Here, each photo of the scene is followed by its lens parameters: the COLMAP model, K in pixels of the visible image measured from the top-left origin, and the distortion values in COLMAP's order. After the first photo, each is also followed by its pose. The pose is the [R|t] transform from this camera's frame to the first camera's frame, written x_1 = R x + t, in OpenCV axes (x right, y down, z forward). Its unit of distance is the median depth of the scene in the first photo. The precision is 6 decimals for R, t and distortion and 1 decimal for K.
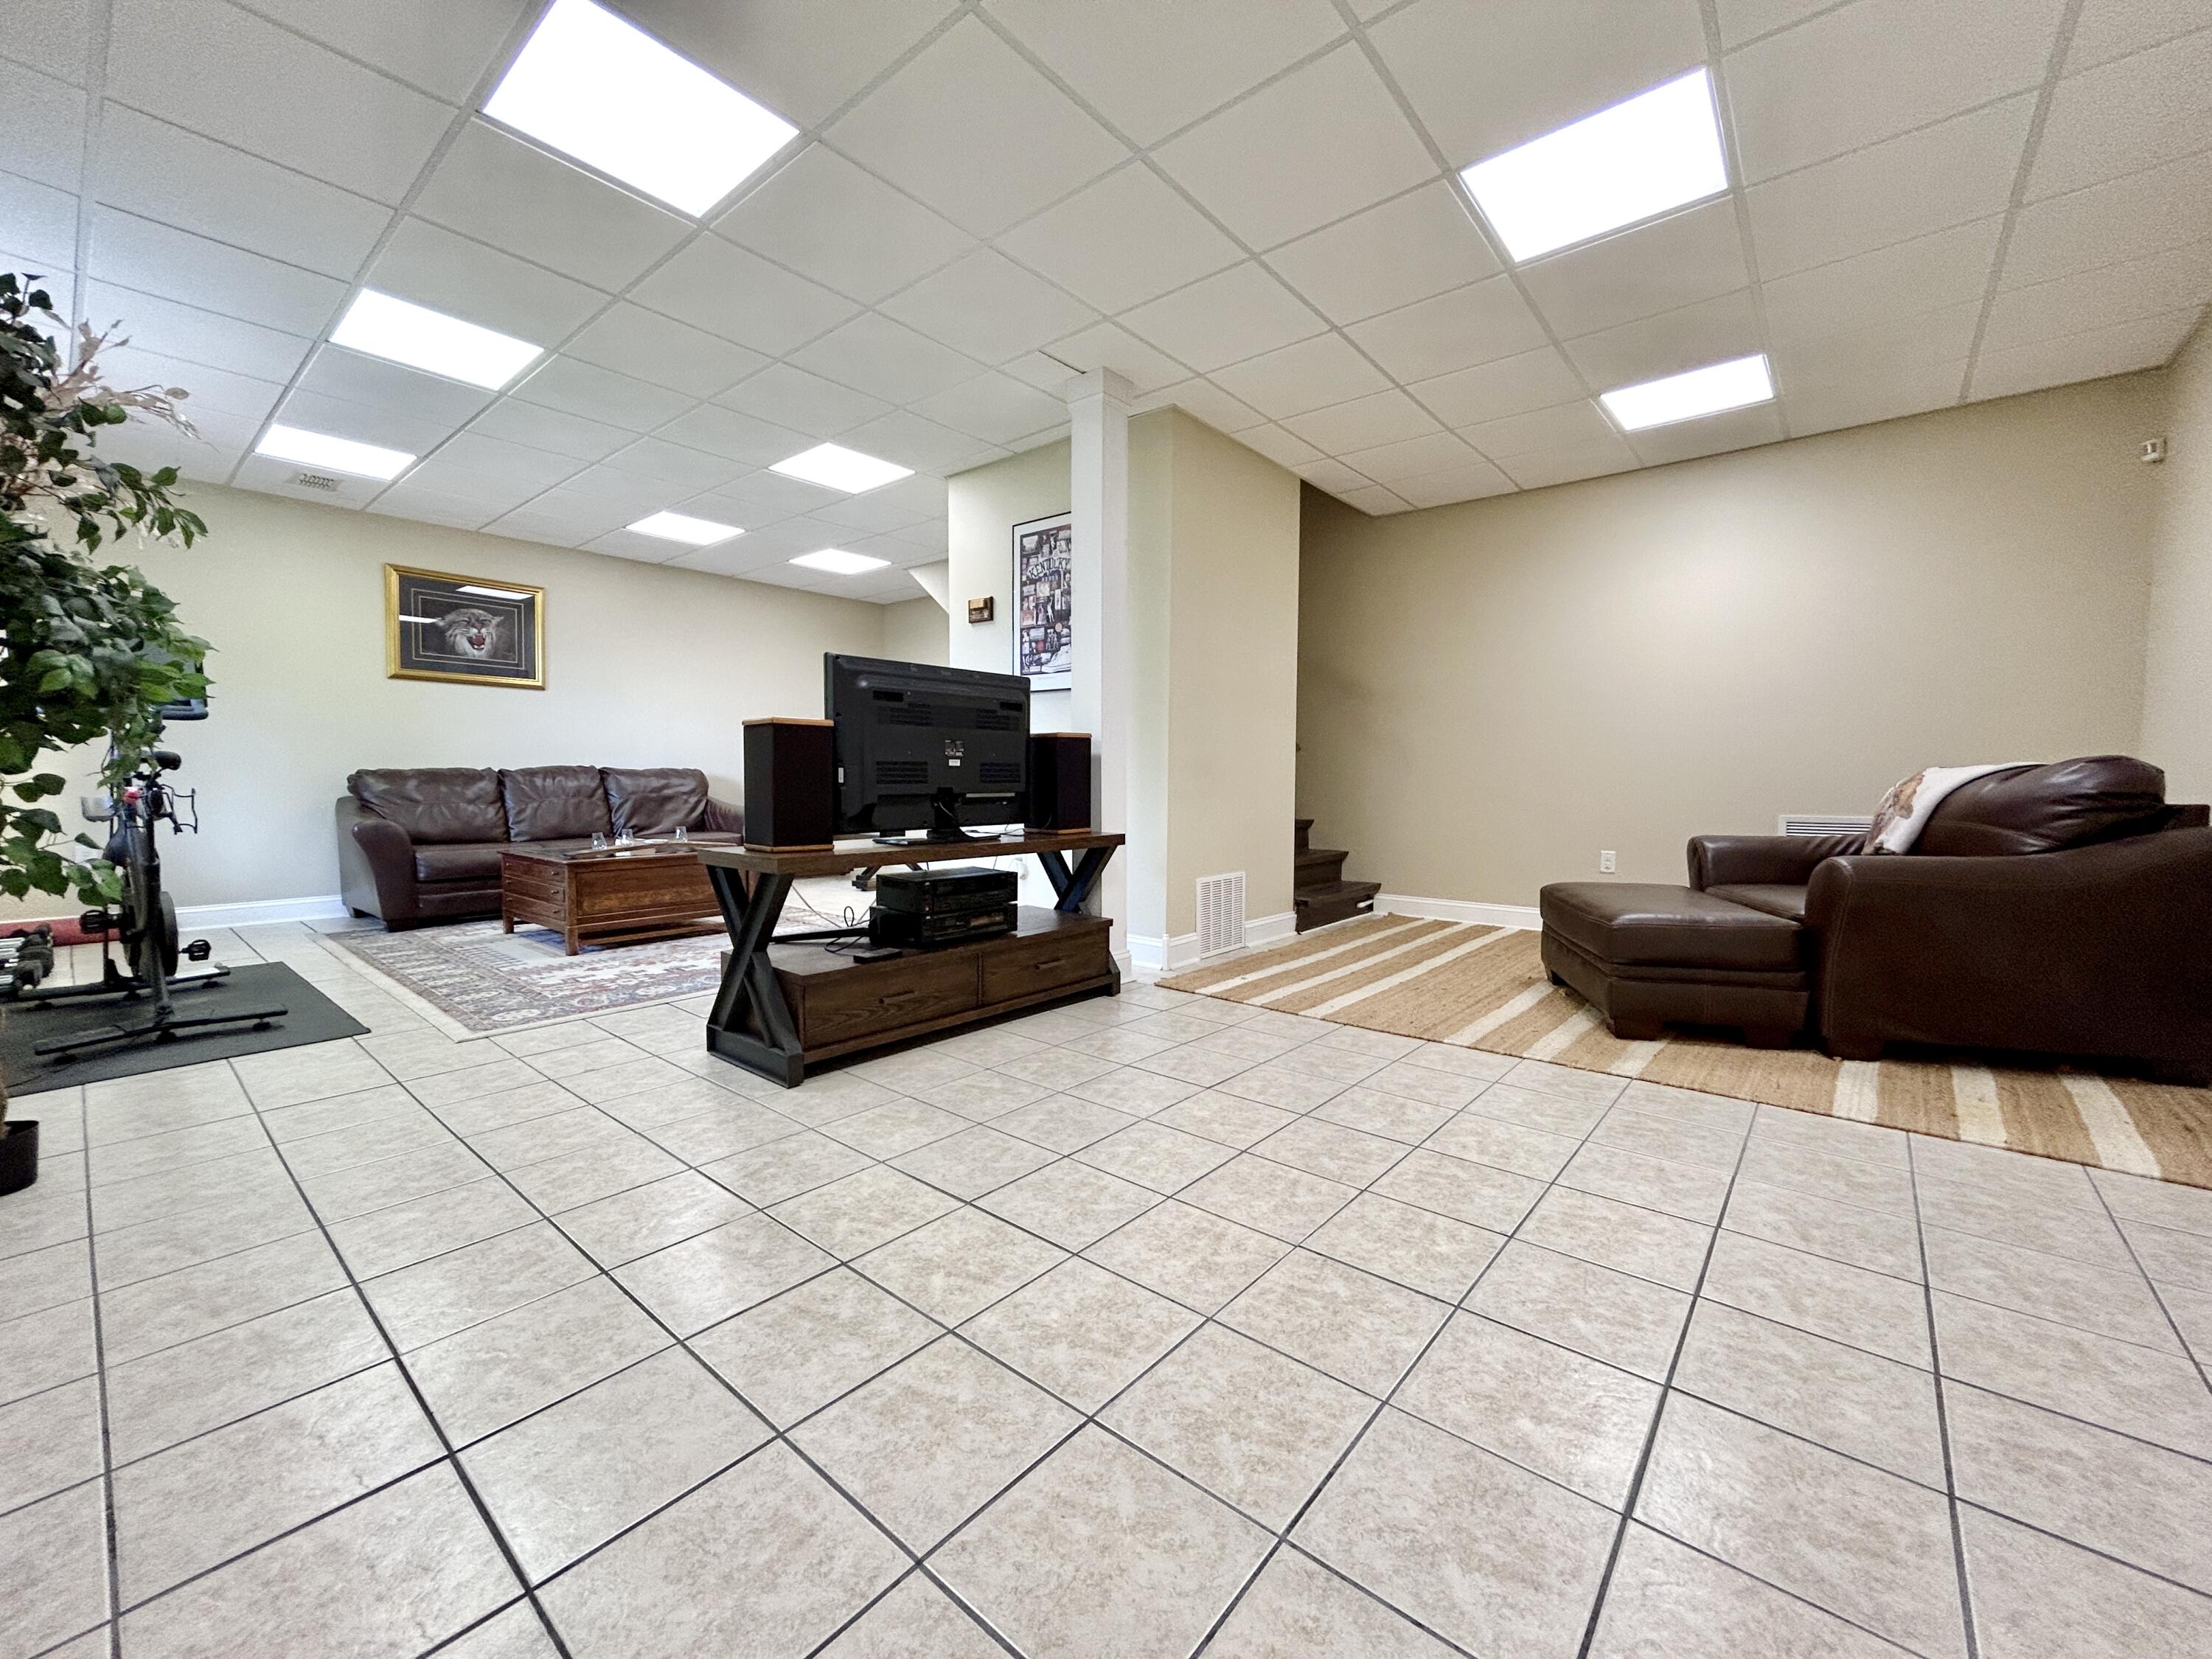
lens RADIAL K [[895.8, 0, 1098.5], [0, 895.8, 827.3], [0, 0, 1]] dist [-0.000501, 0.001652]
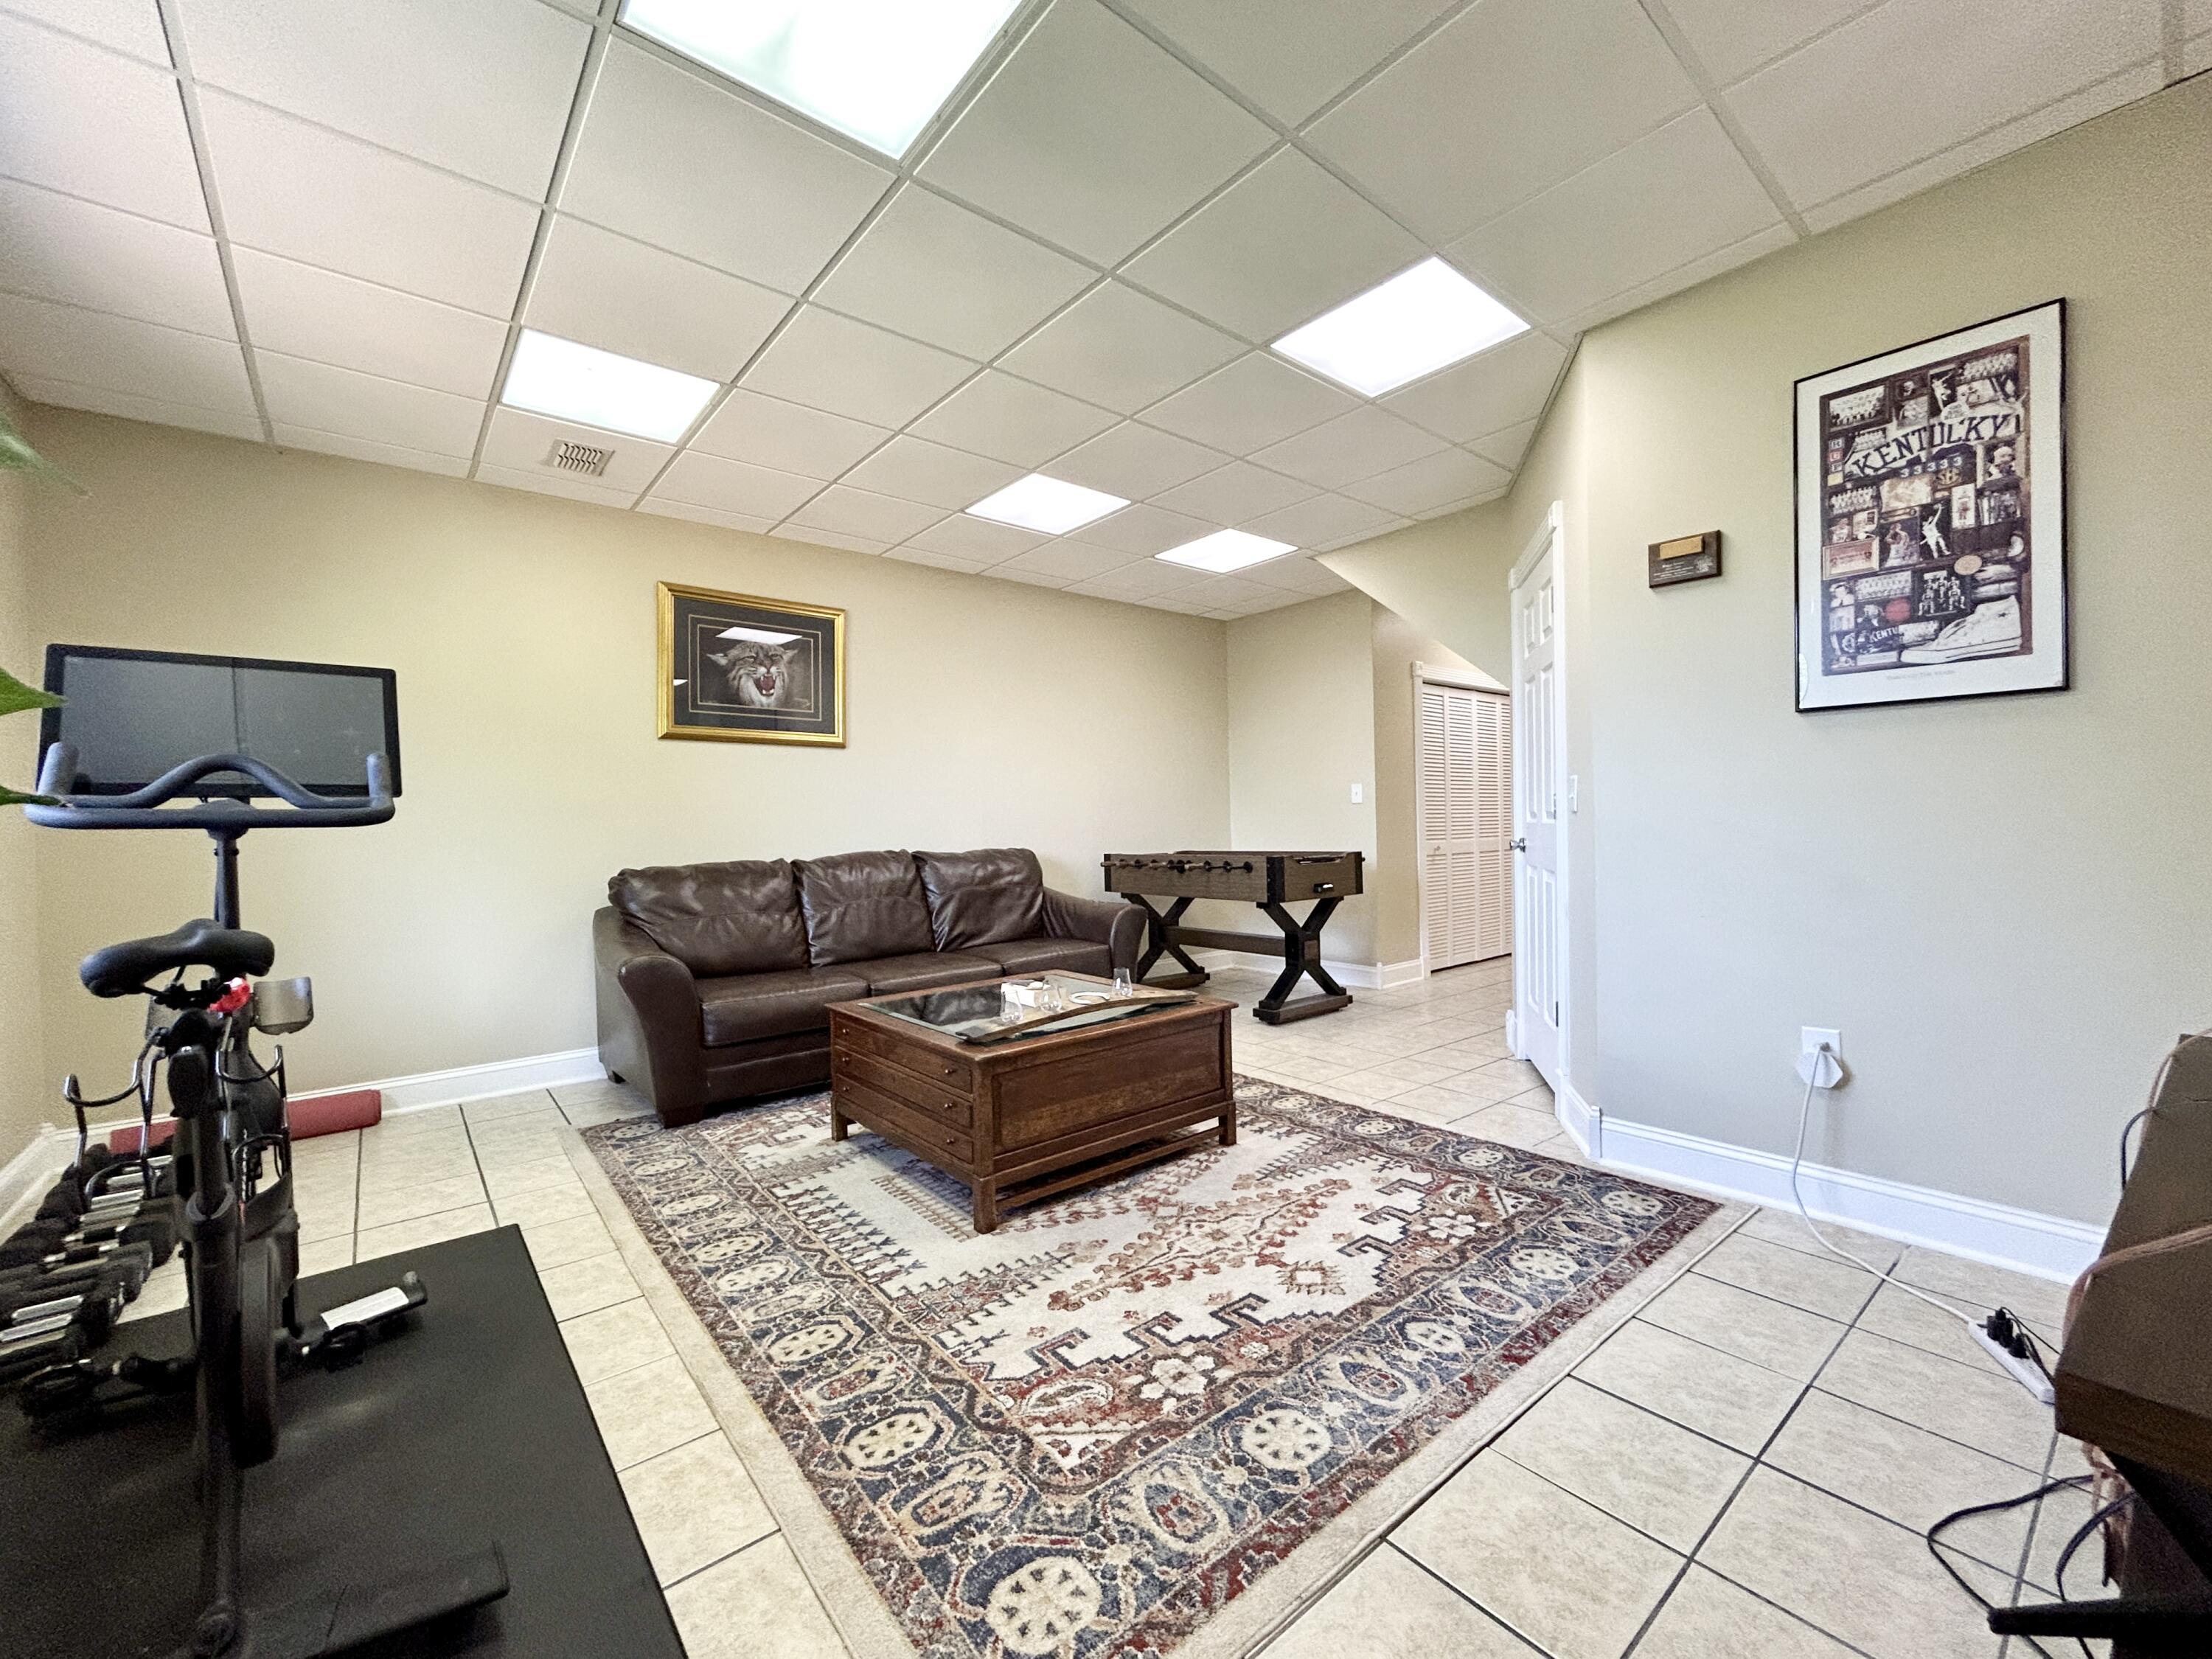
lens RADIAL K [[895.8, 0, 1098.5], [0, 895.8, 828.1], [0, 0, 1]] dist [-0.000501, 0.001652]
pose [[0.984088, -0.023871, -0.176070, -0.333474], [0.015105, 0.998586, -0.050965, -0.055394], [0.177038, 0.047495, 0.983057, 0.374218]]
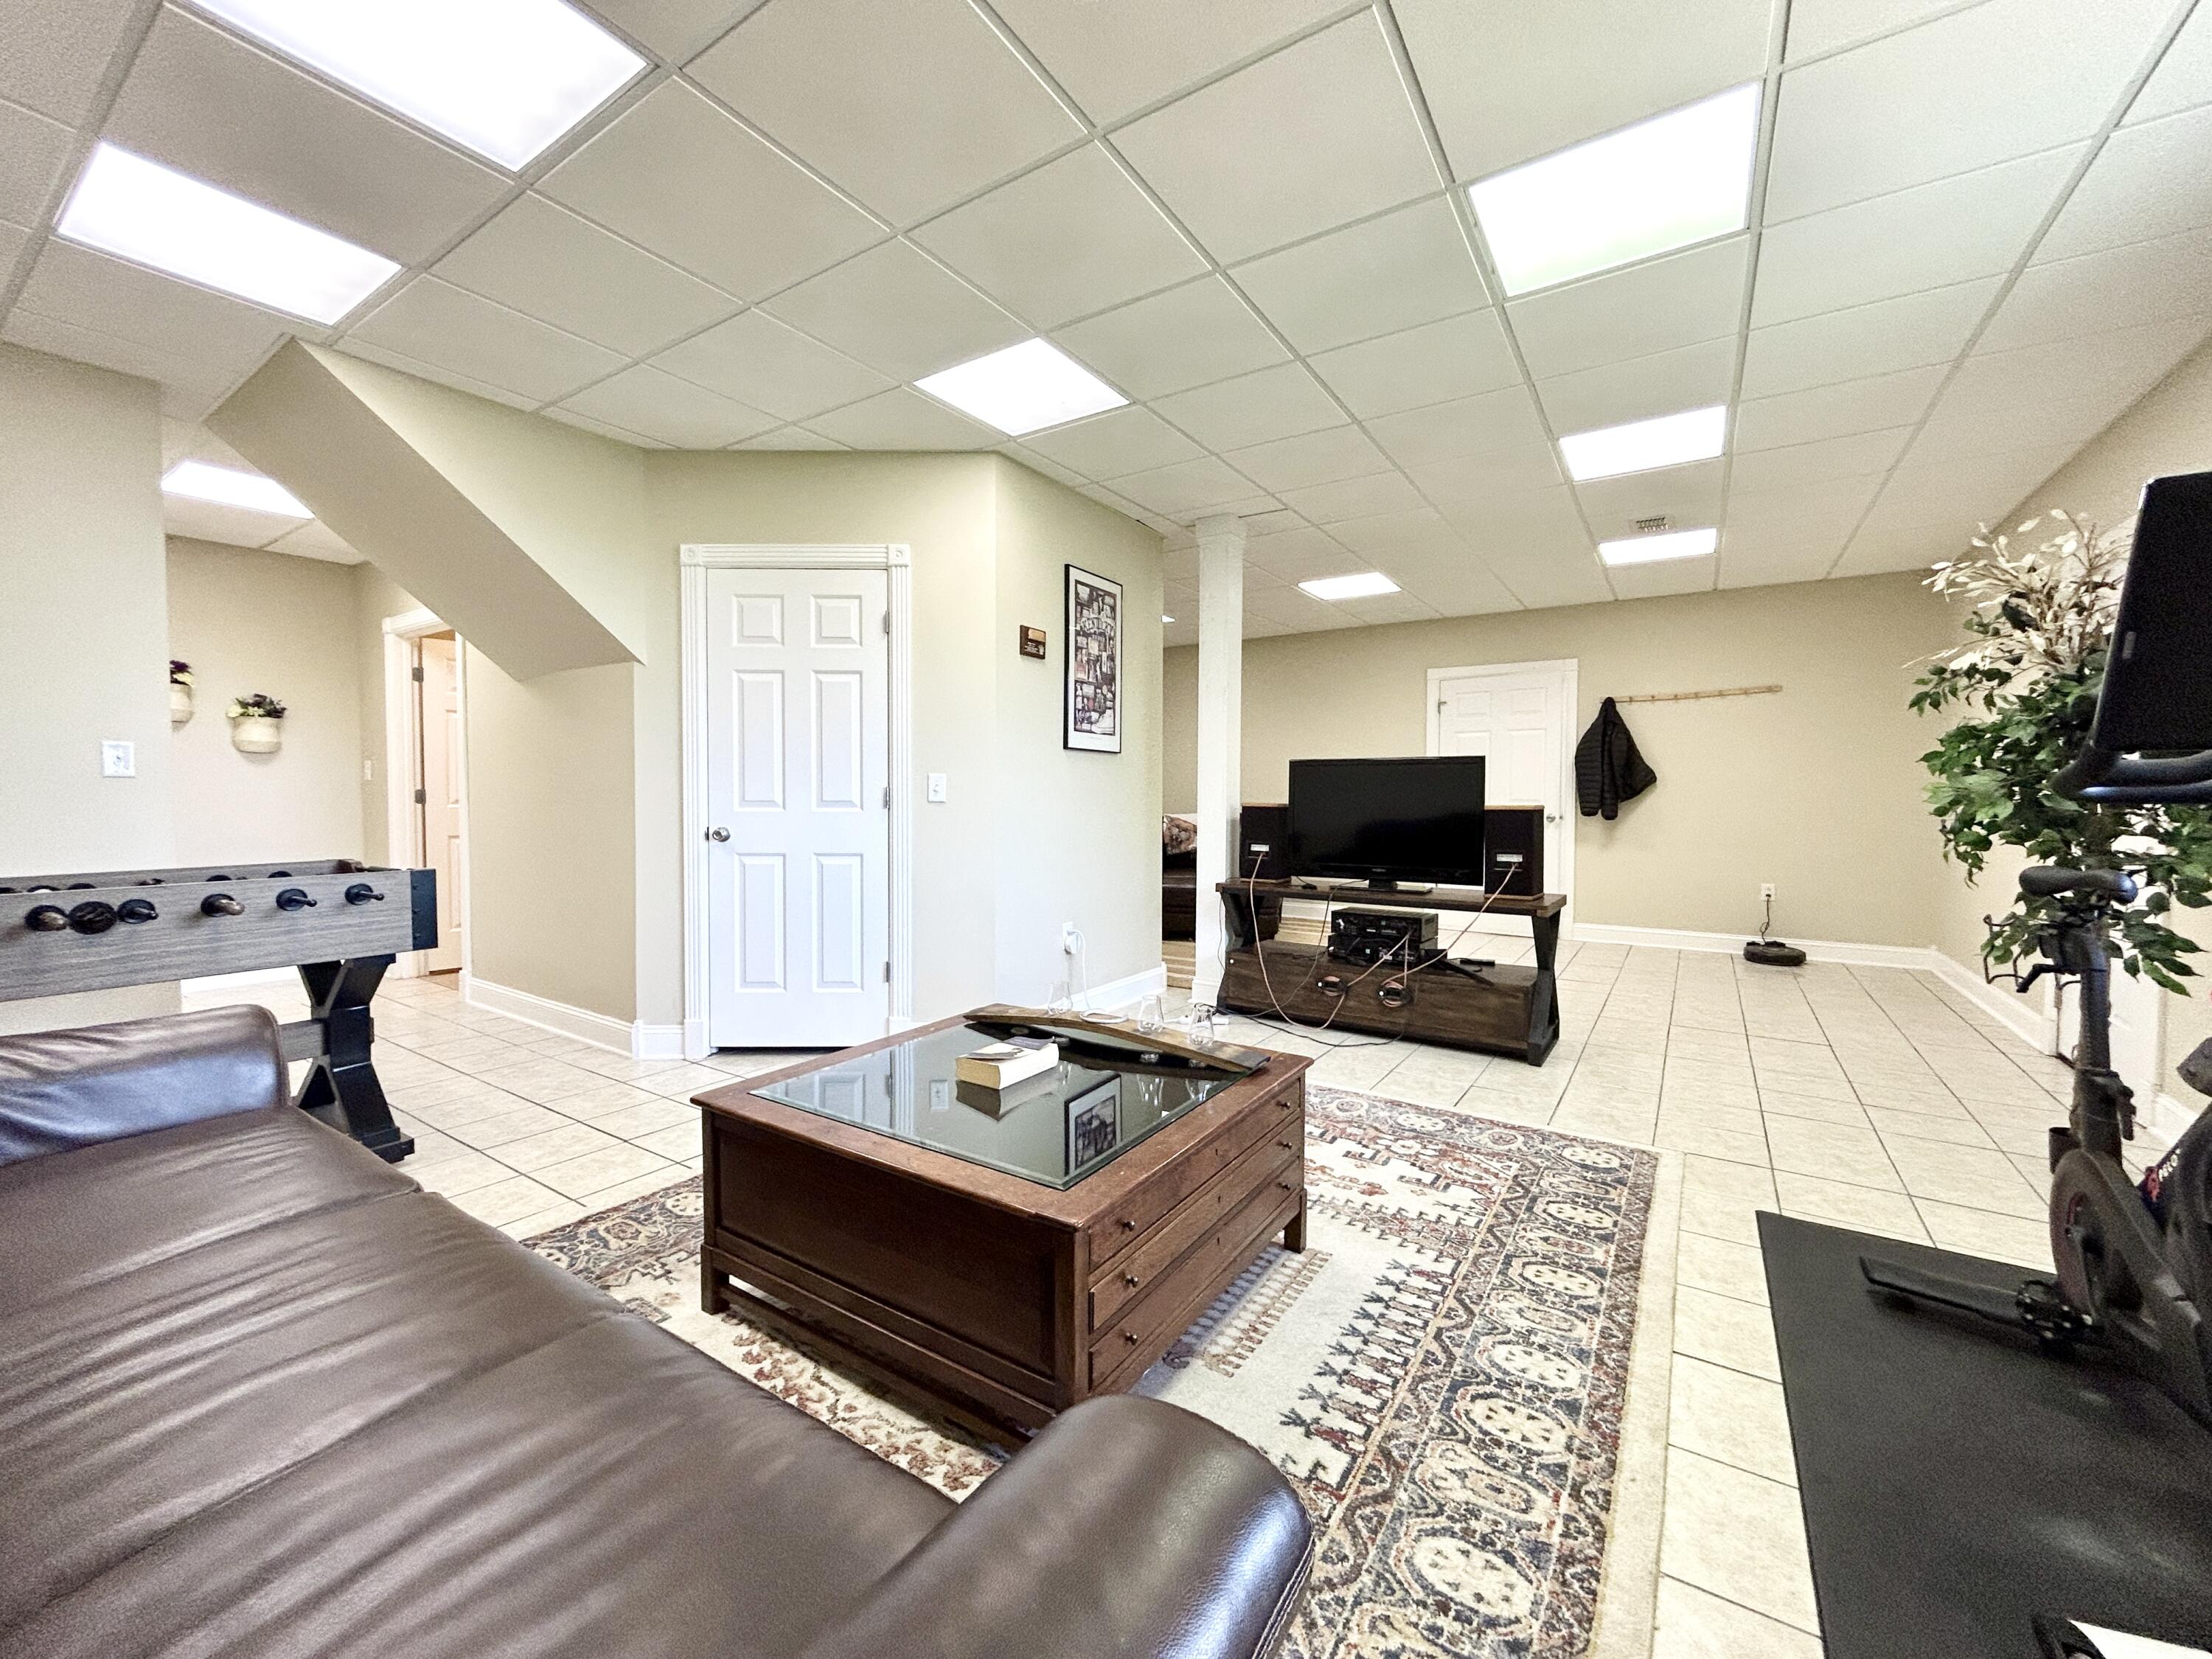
lens RADIAL K [[895.8, 0, 1103.6], [0, 895.8, 821.7], [0, 0, 1]] dist [-0.000501, 0.001652]
pose [[-0.125410, -0.027808, 0.991715, -0.839163], [0.056988, 0.997755, 0.035184, -0.090236], [-0.990467, 0.060929, -0.123544, 0.914930]]
